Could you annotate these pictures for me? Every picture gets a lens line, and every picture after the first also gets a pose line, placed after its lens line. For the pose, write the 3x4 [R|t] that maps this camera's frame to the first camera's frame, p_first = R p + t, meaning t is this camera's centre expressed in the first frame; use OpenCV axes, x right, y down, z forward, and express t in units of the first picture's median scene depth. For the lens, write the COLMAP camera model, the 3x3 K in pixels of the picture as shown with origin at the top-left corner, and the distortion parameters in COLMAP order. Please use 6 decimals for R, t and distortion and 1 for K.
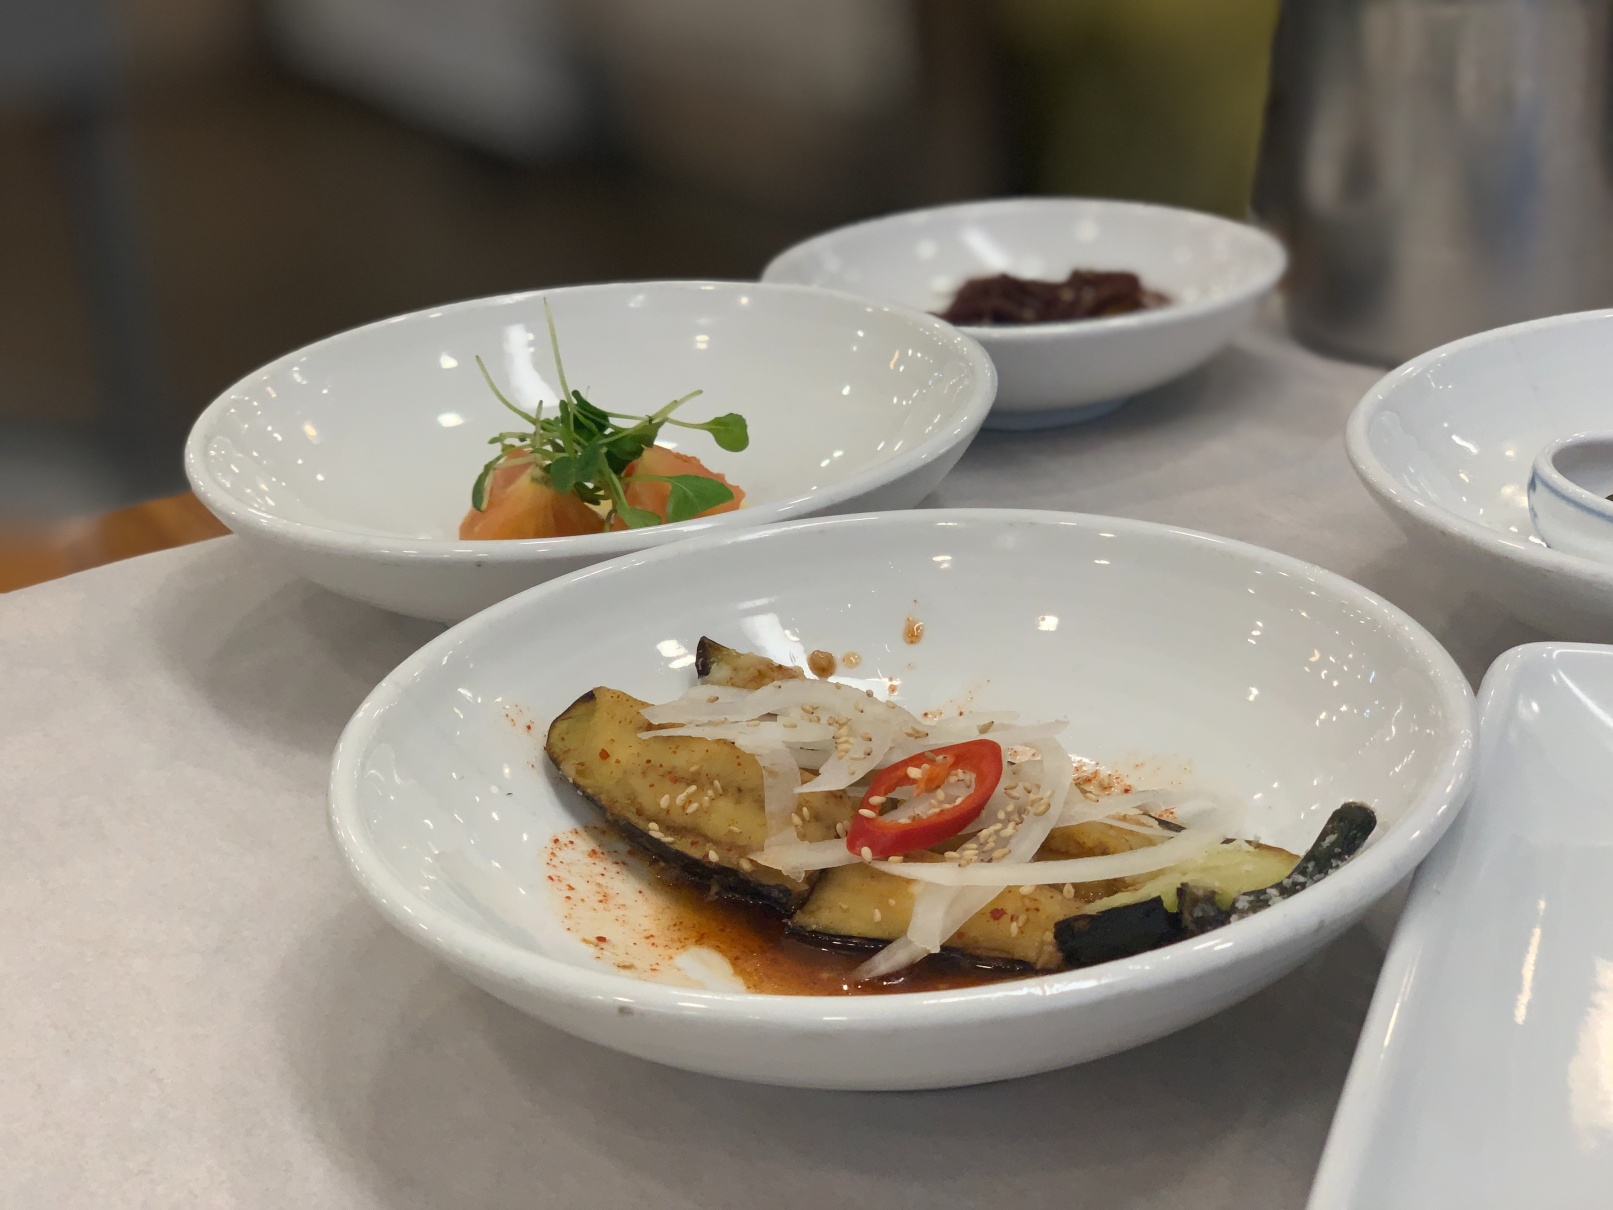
lens RADIAL K [[2464.6, 0, 806.5], [0, 2464.6, 605.0], [0, 0, 1]] dist [0.033769, -0.244231]
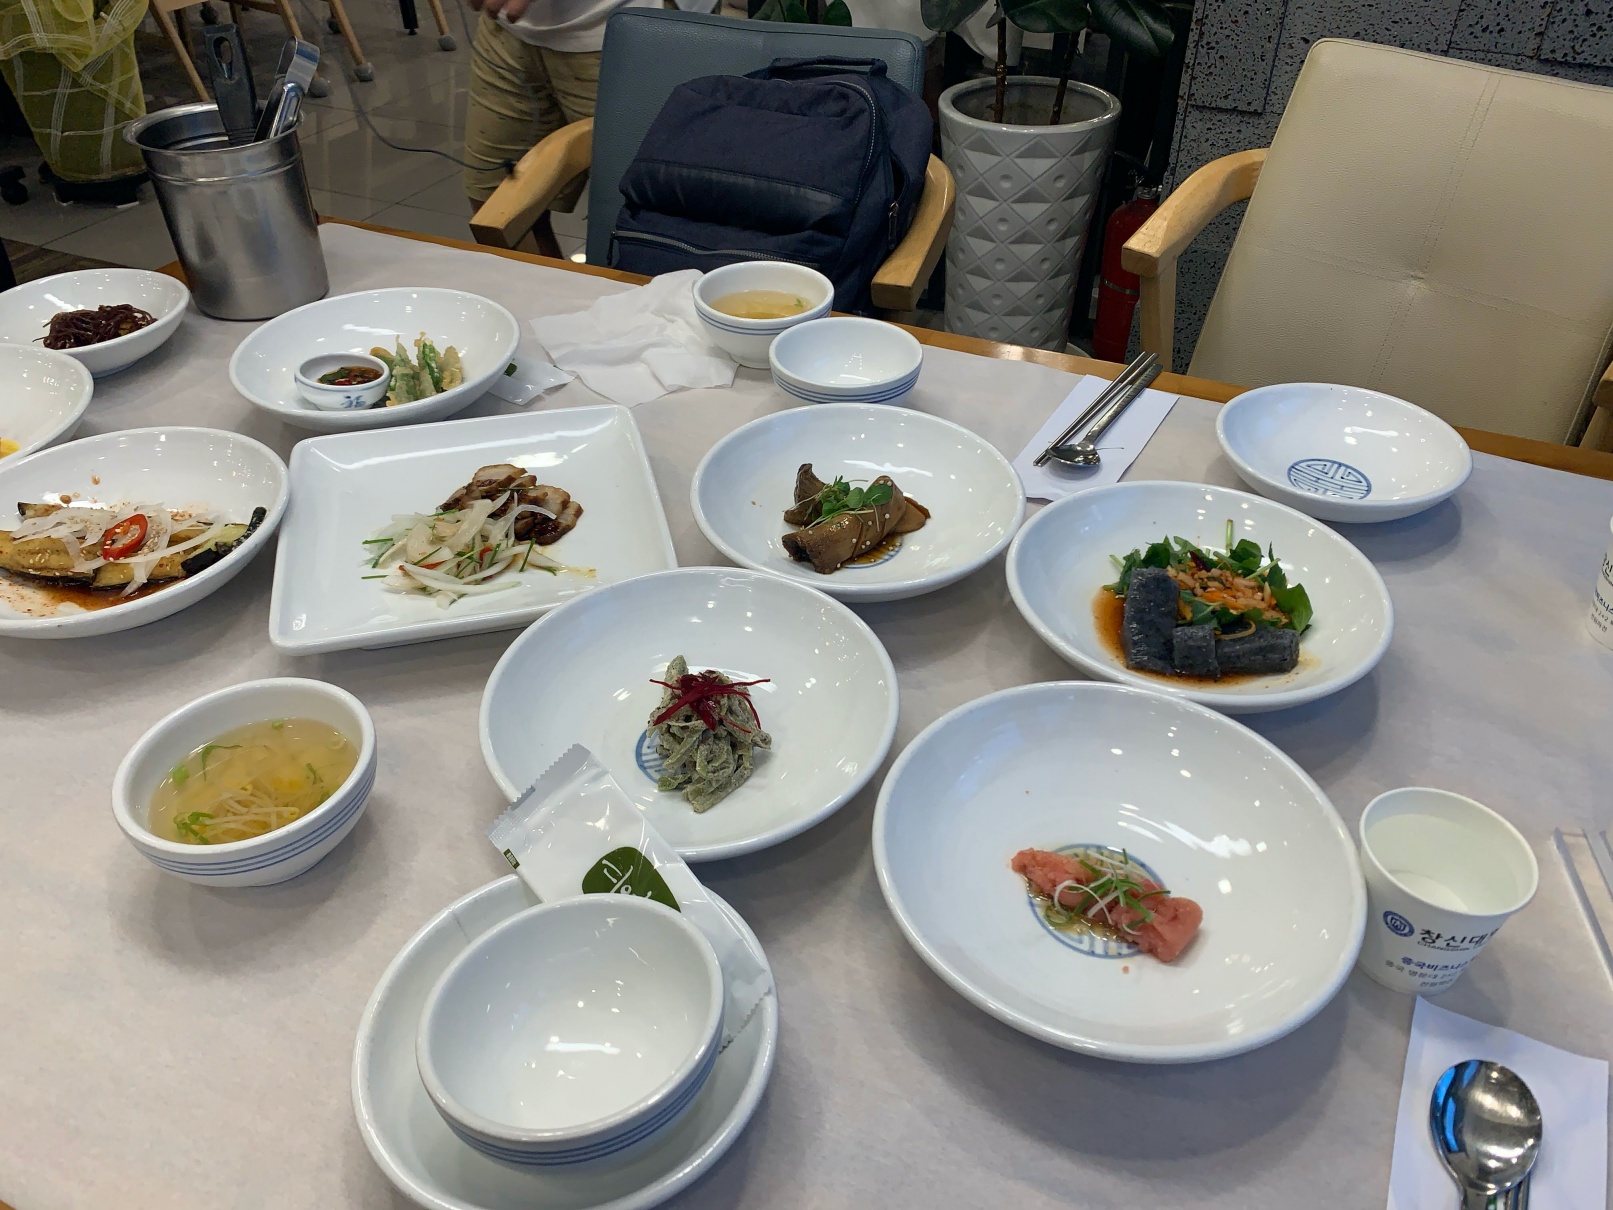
lens RADIAL K [[1215.6, 0, 806.5], [0, 1215.6, 605.0], [0, 0, 1]] dist [0.023981, -0.031943]
pose [[0.801342, -0.311908, 0.510455, -0.078487], [0.179679, 0.939406, 0.291944, -0.142099], [-0.570584, -0.142229, 0.808829, -0.800200]]
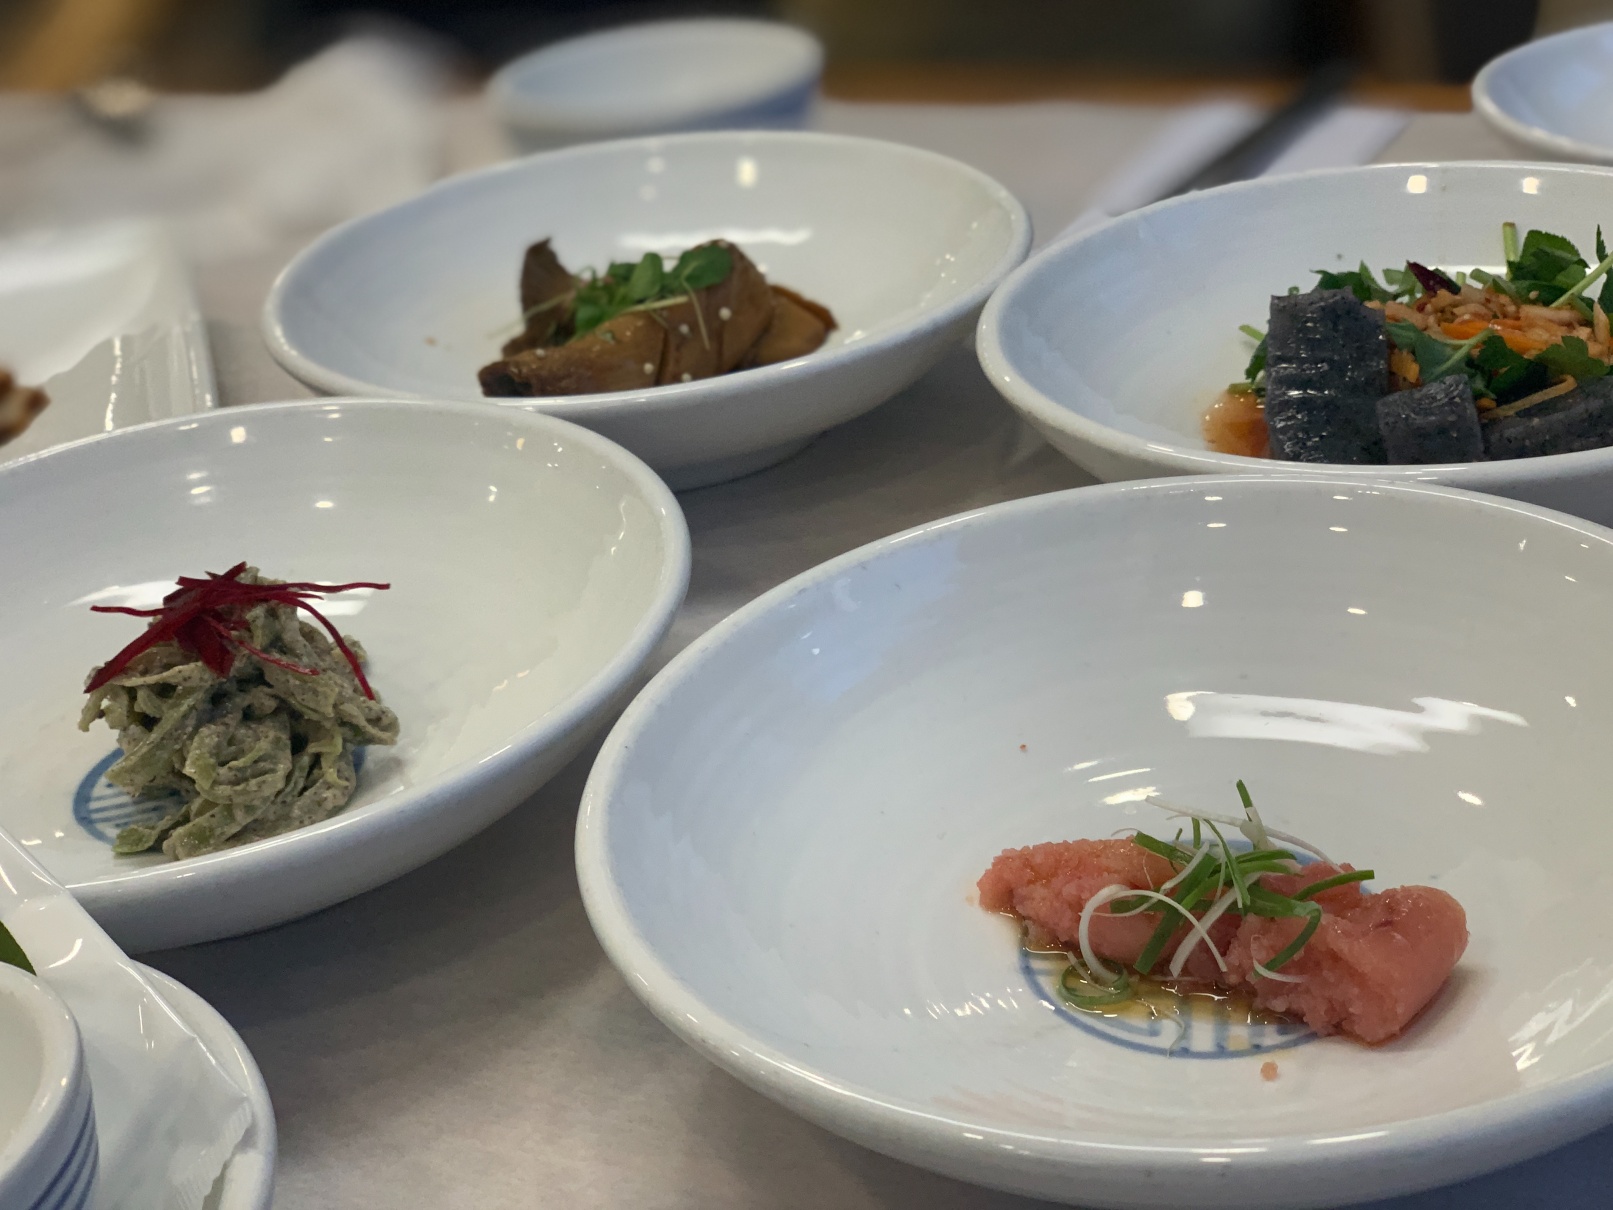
lens RADIAL K [[2464.6, 0, 806.5], [0, 2464.6, 605.0], [0, 0, 1]] dist [0.033769, -0.244231]
pose [[0.785968, -0.302976, 0.538944, 0.092367], [0.289610, 0.950567, 0.112023, 0.257815], [-0.546242, 0.068037, 0.834860, -0.737895]]
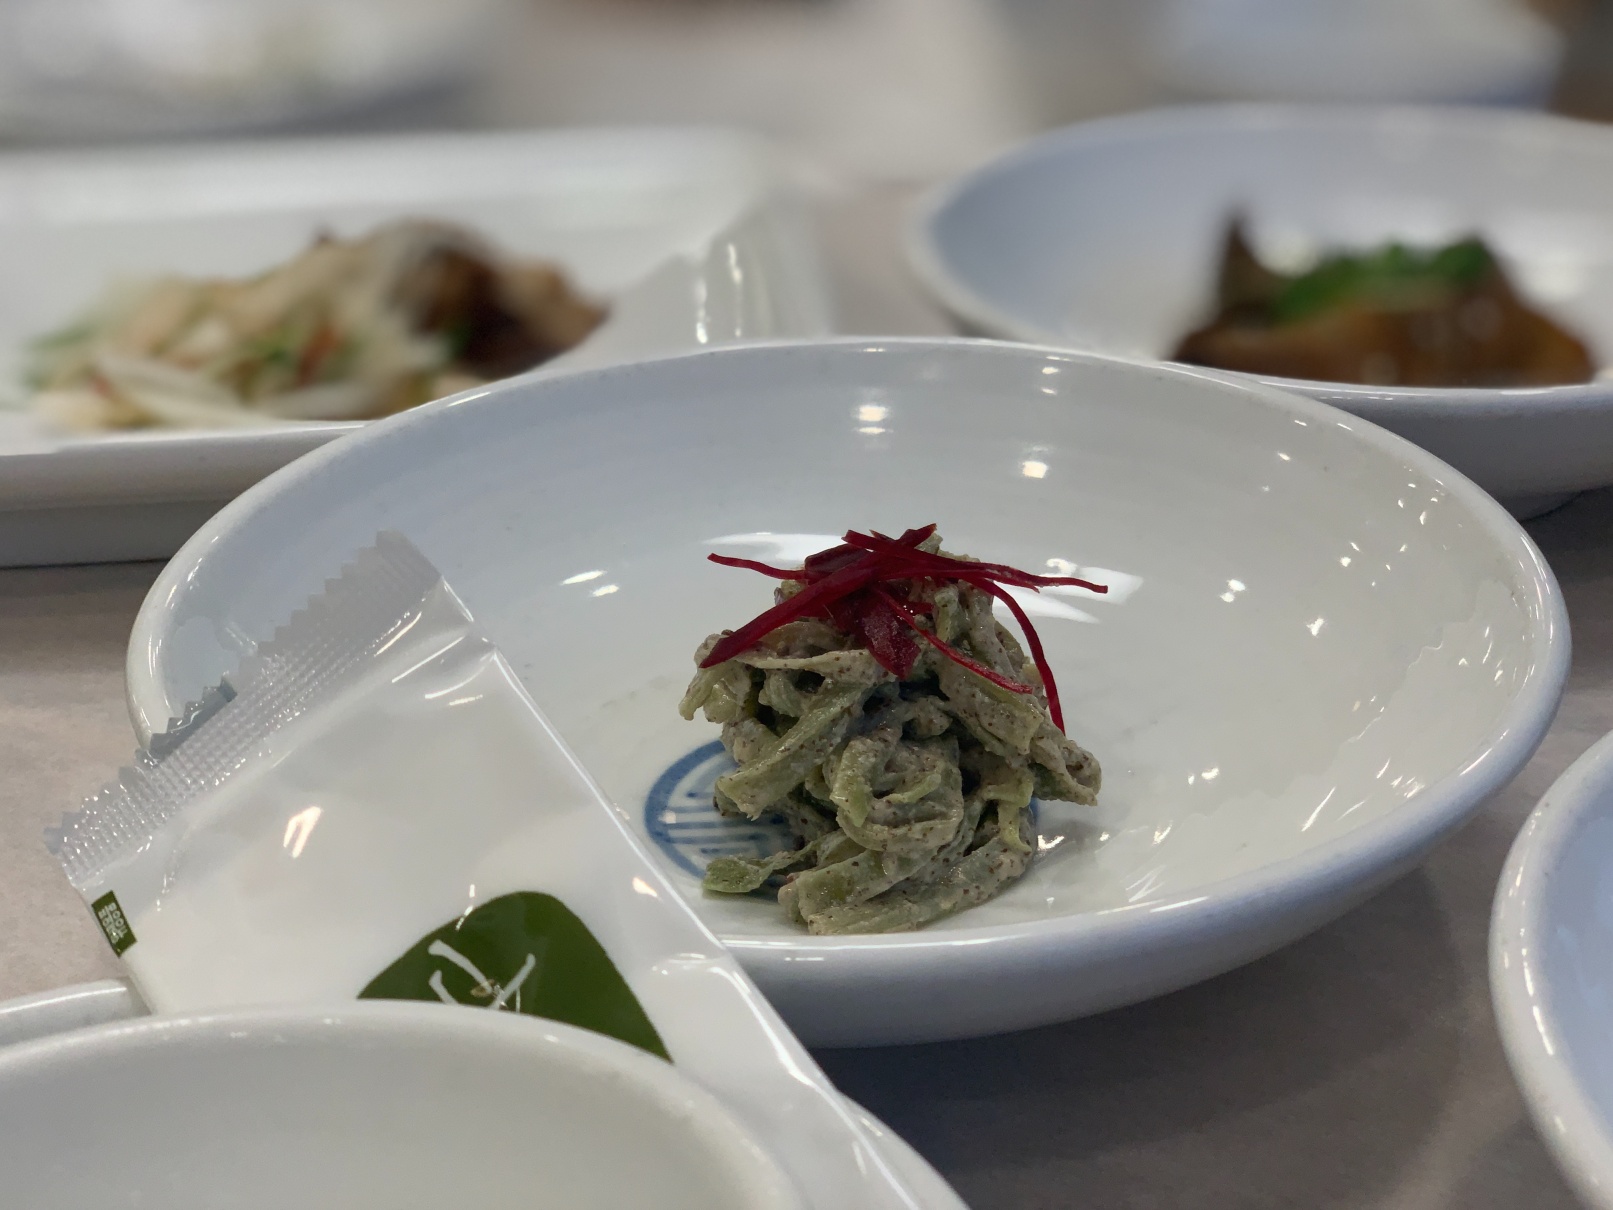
lens RADIAL K [[2457.5, 0, 806.5], [0, 2457.5, 605.0], [0, 0, 1]] dist [-0.162161, 0.009068]
pose [[0.888136, -0.157461, 0.431765, 0.107222], [0.147961, 0.987421, 0.055749, 0.265047], [-0.435112, 0.014372, 0.900261, -0.394186]]
